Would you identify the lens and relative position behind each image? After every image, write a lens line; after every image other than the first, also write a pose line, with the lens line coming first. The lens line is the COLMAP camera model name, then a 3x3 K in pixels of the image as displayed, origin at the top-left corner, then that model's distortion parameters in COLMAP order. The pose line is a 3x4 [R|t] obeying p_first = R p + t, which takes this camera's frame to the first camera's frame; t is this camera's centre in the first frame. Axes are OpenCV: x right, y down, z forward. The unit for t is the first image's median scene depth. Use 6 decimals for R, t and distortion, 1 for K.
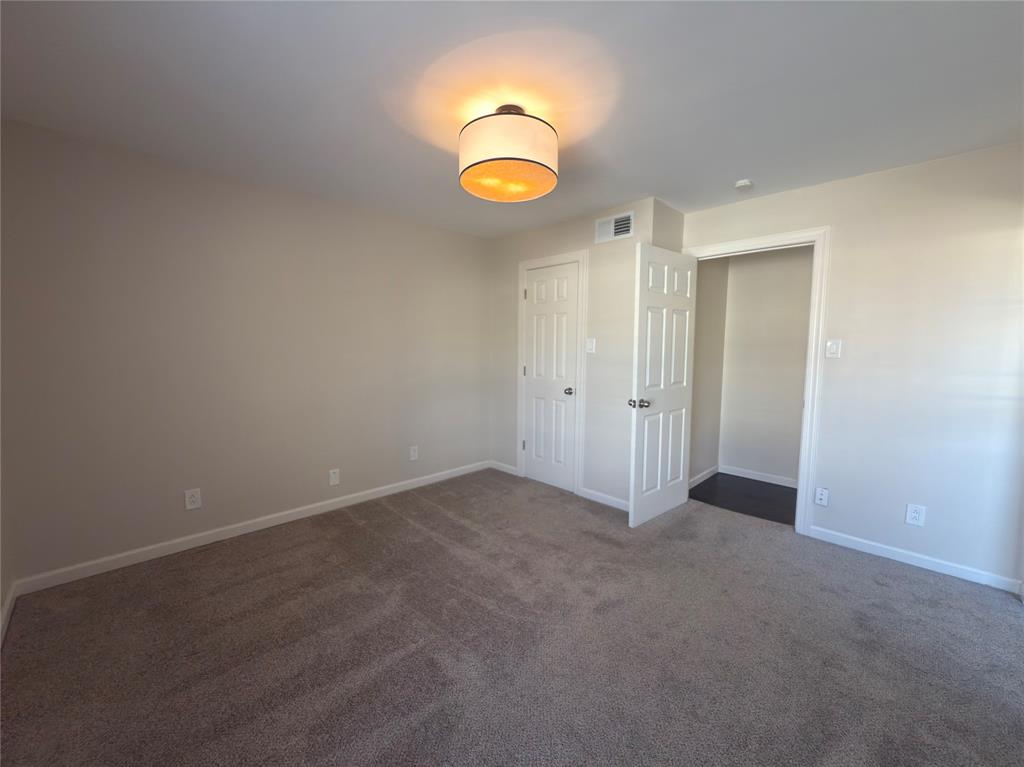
lens RADIAL K [[408.0, 0, 512.0], [0, 408.0, 383.5], [0, 0, 1]] dist [0.001988, 0.000485]
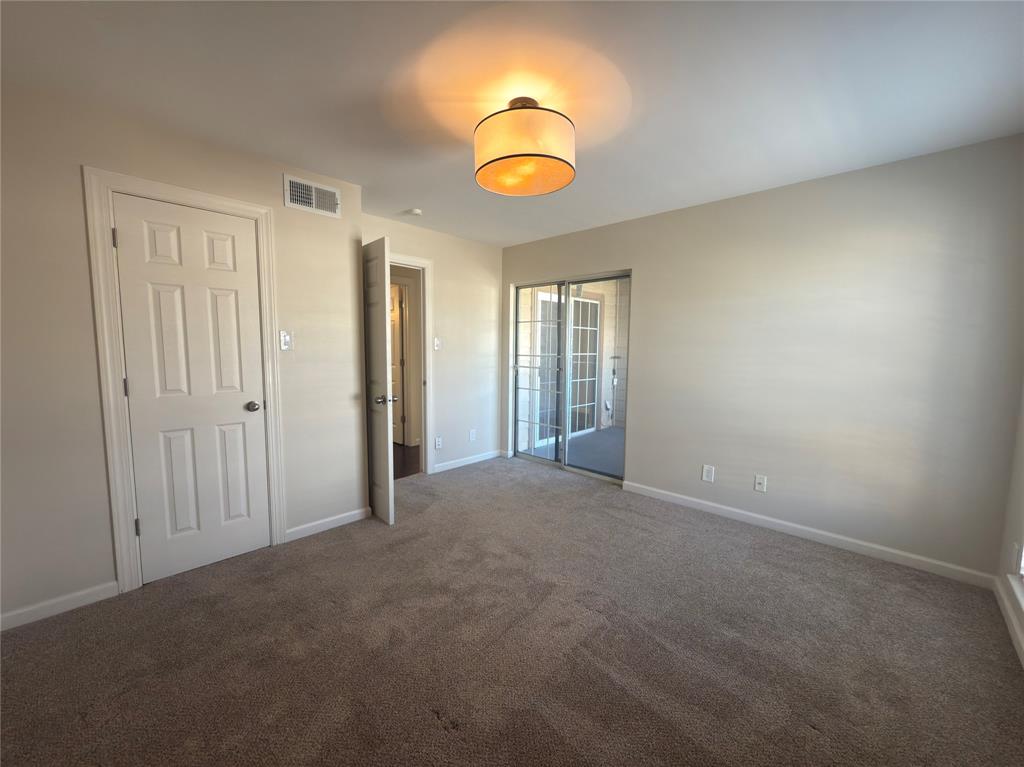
lens RADIAL K [[406.4, 0, 512.0], [0, 406.4, 383.5], [0, 0, 1]] dist [-0.000606, -0.000180]
pose [[-0.016598, -0.101853, 0.994661, -0.655597], [0.081999, 0.991308, 0.102878, -0.064689], [-0.996494, 0.083269, -0.008102, 0.684997]]
